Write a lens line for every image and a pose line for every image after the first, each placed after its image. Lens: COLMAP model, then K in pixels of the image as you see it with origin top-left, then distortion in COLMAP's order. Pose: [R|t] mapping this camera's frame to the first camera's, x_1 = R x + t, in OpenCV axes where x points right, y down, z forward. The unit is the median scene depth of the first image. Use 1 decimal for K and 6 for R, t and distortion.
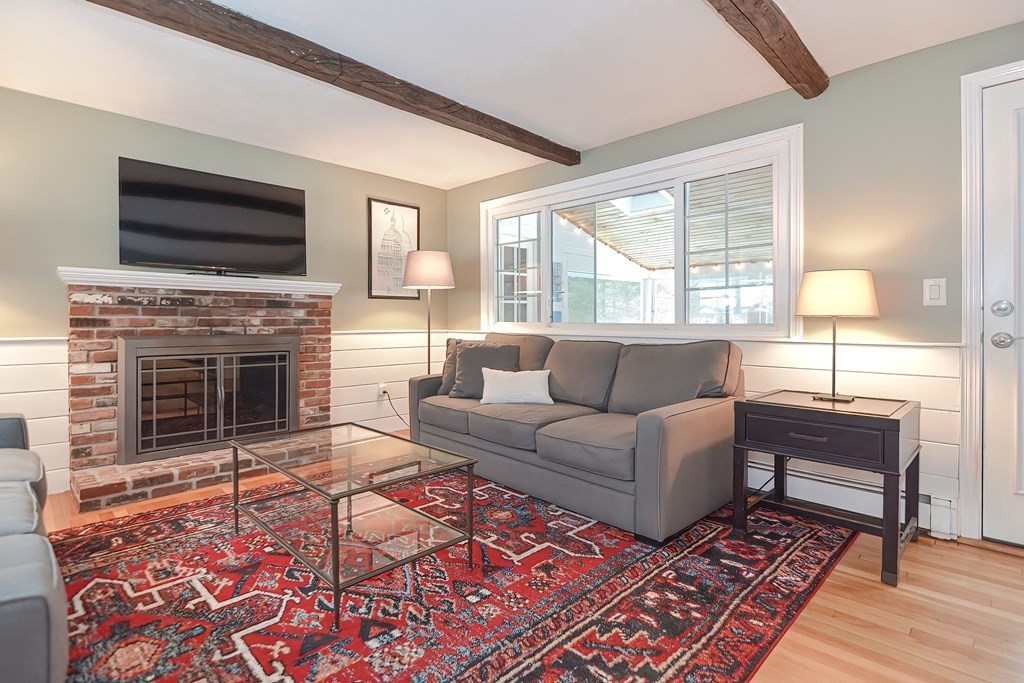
lens RADIAL K [[491.4, 0, 510.7], [0, 491.4, 321.5], [0, 0, 1]] dist [0.002542, -0.000861]
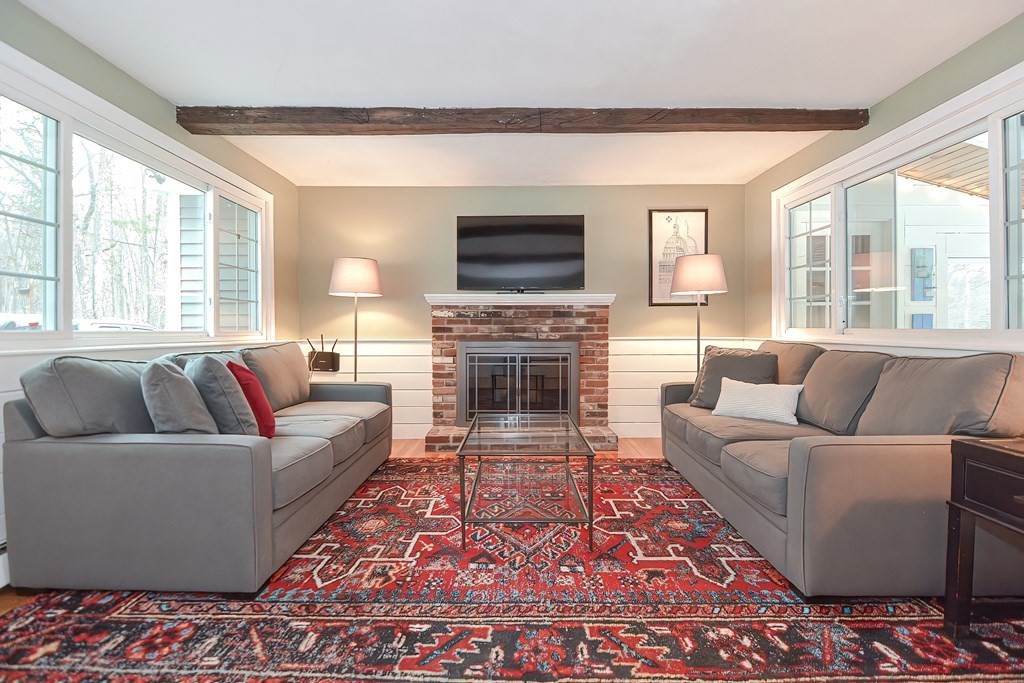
lens RADIAL K [[502.5, 0, 507.5], [0, 502.5, 332.0], [0, 0, 1]] dist [0.001492, -0.014714]
pose [[0.708959, -0.000157, -0.705249, 0.371816], [0.003240, 0.999990, 0.003034, 0.005112], [0.705242, -0.004436, 0.708953, 0.046268]]
